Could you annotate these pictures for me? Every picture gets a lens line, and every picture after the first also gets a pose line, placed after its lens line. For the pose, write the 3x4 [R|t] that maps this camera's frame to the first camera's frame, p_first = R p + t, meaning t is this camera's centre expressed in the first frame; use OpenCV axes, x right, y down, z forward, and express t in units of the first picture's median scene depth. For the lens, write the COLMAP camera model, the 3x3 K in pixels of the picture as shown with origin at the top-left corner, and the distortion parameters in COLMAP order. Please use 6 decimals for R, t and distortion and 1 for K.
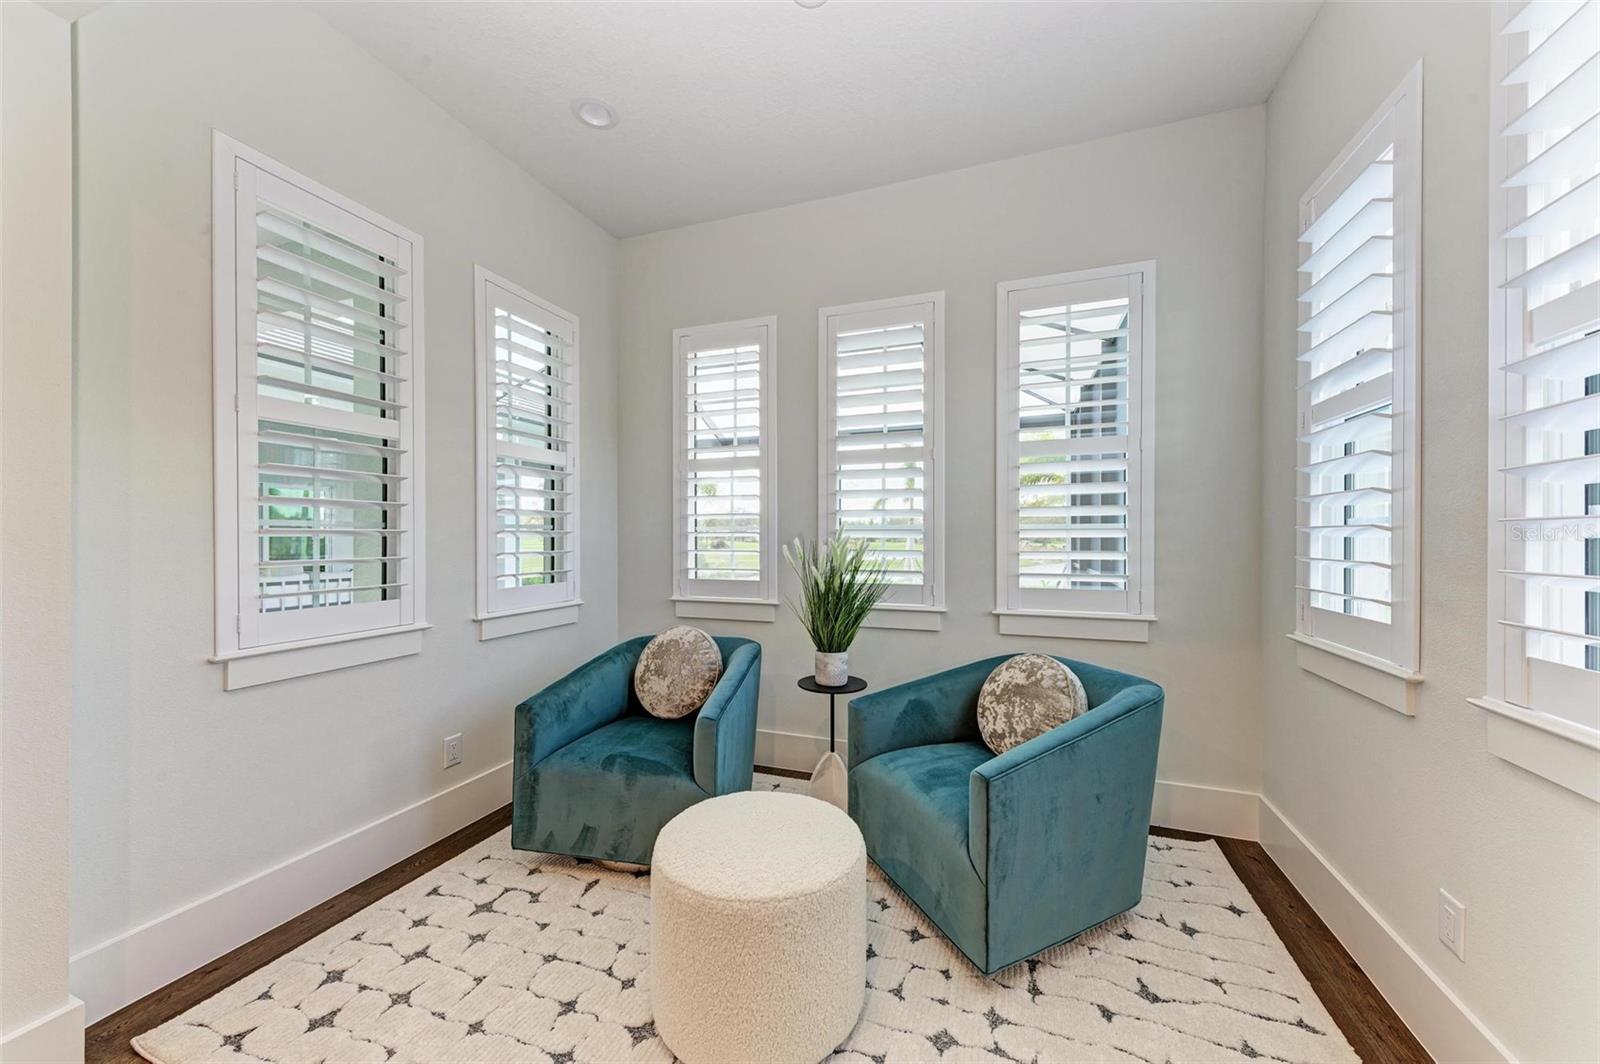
lens RADIAL K [[573.3, 0, 798.7], [0, 573.3, 530.6], [0, 0, 1]] dist [0.013429, -0.000549]
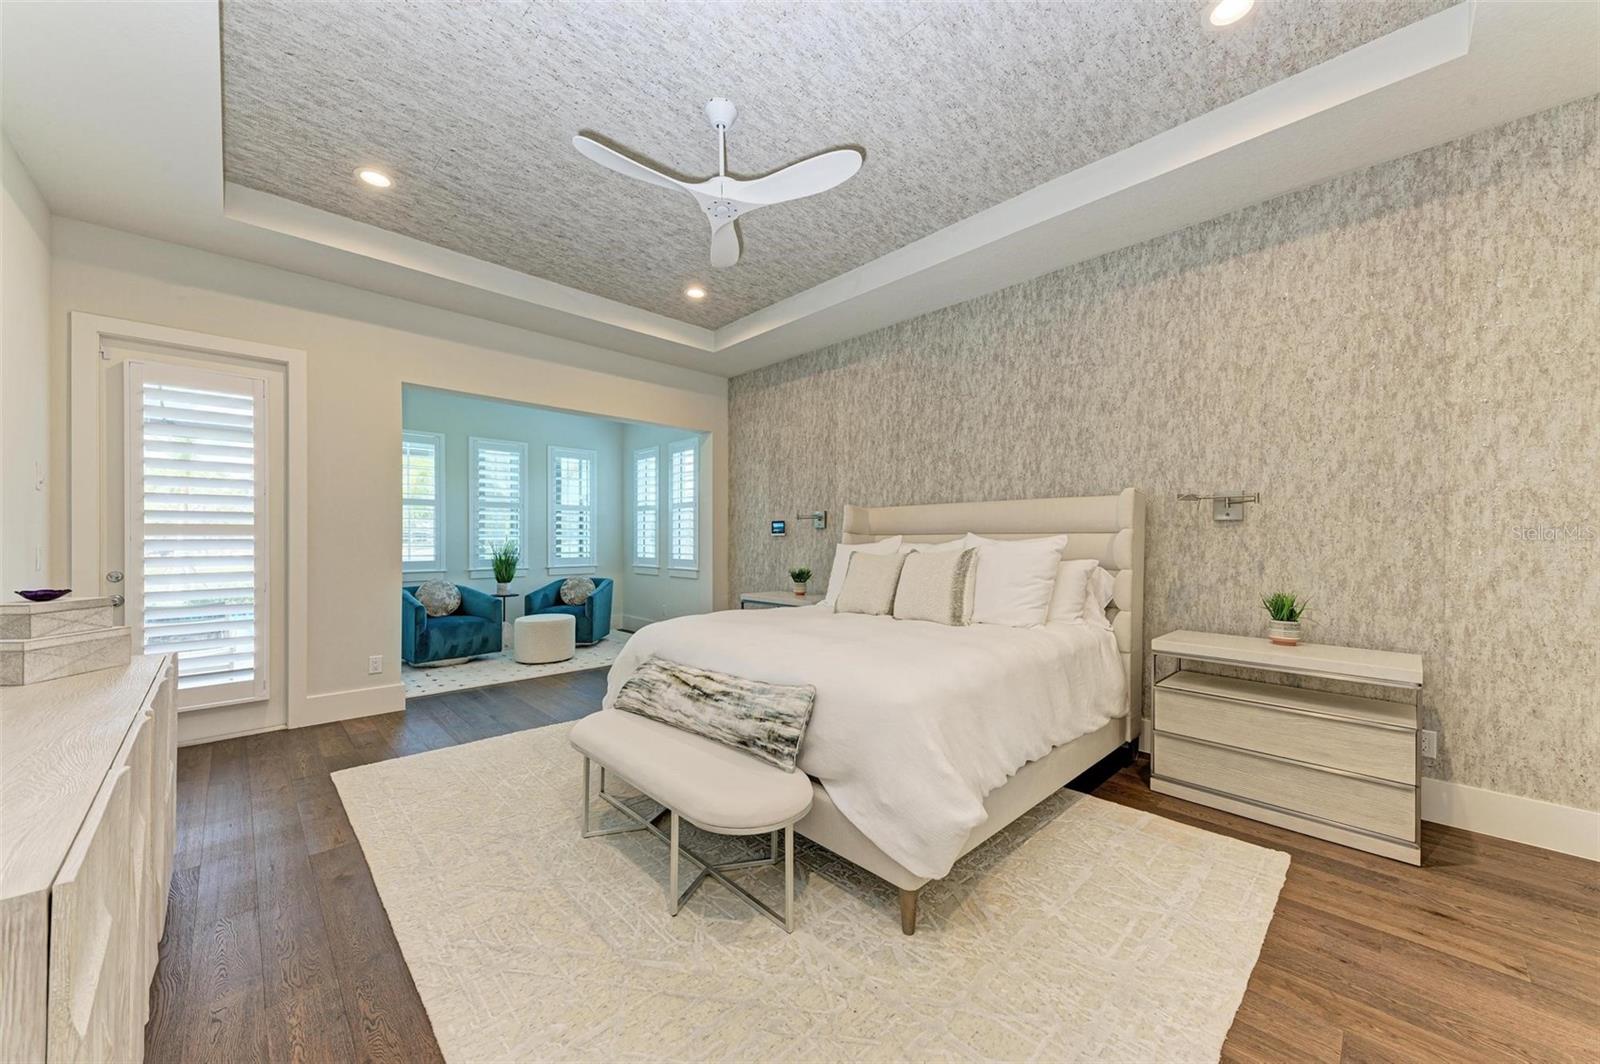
lens RADIAL K [[573.3, 0, 804.2], [0, 573.3, 533.6], [0, 0, 1]] dist [0.013429, -0.000549]
pose [[0.428611, 0.009637, 0.903438, -1.677583], [-0.005995, 0.999951, -0.007822, -0.005685], [-0.903469, -0.002064, 0.428648, -1.328561]]
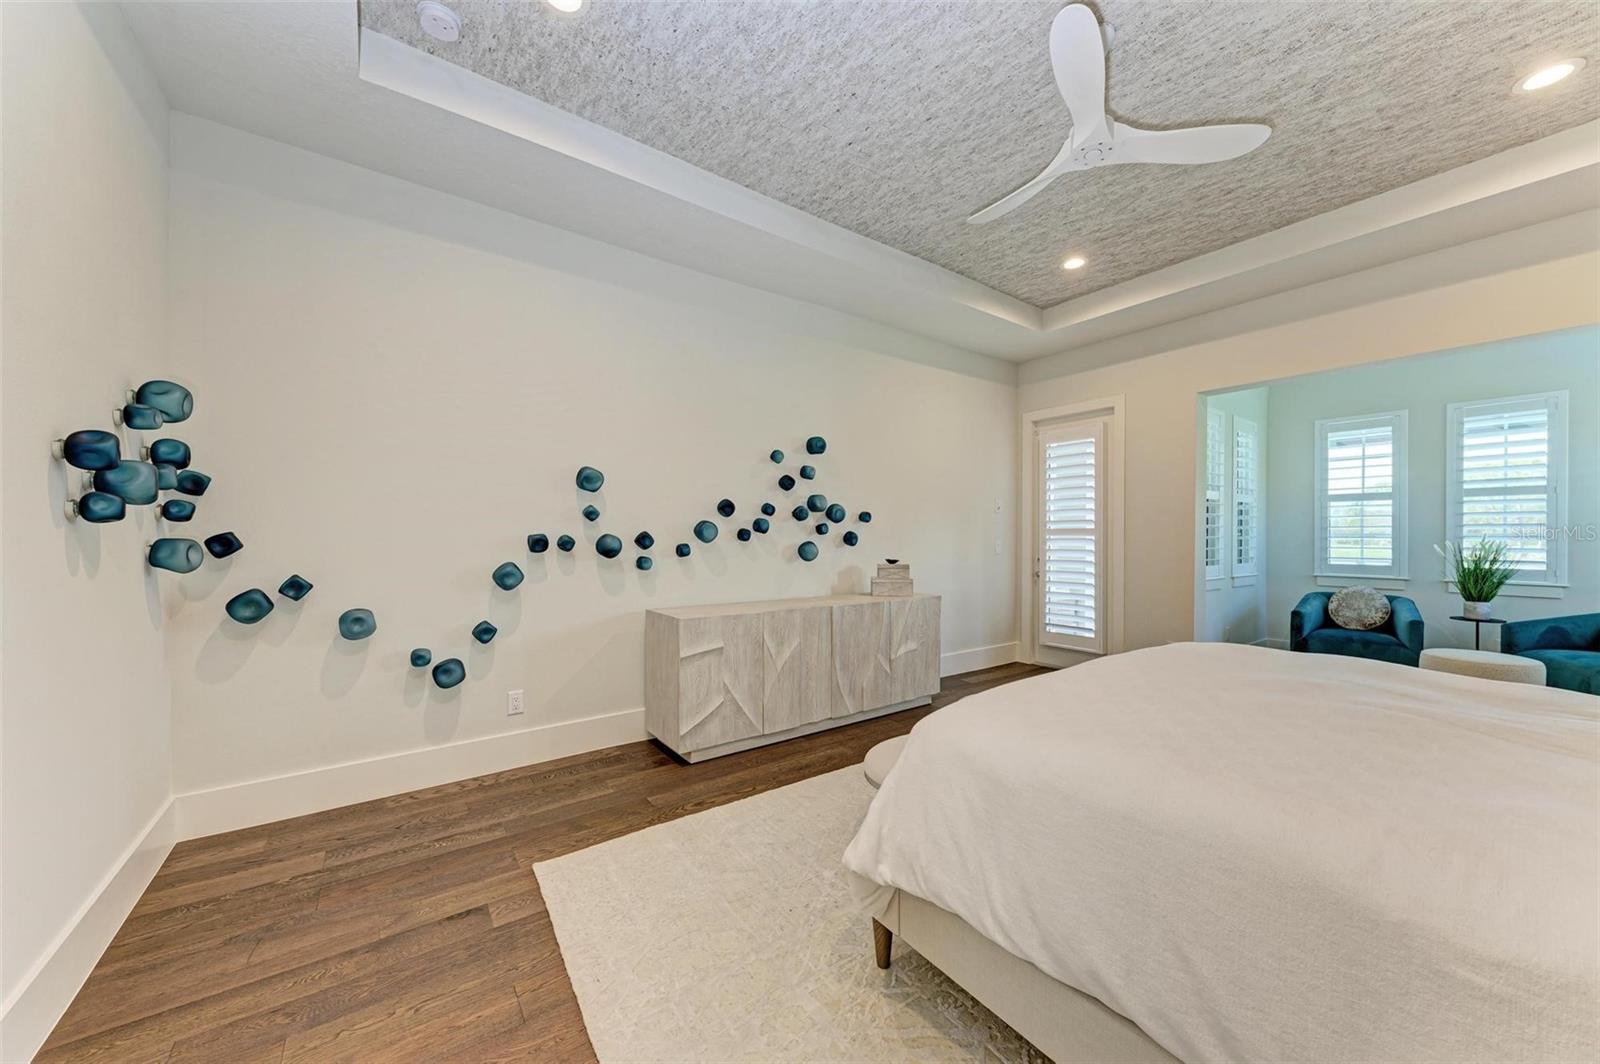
lens RADIAL K [[573.3, 0, 796.7], [0, 573.3, 543.0], [0, 0, 1]] dist [0.013429, -0.000549]
pose [[0.829116, 0.012529, -0.558936, -0.701524], [-0.003820, 0.999852, 0.016746, -0.007453], [0.559064, -0.011749, 0.829042, -1.755379]]
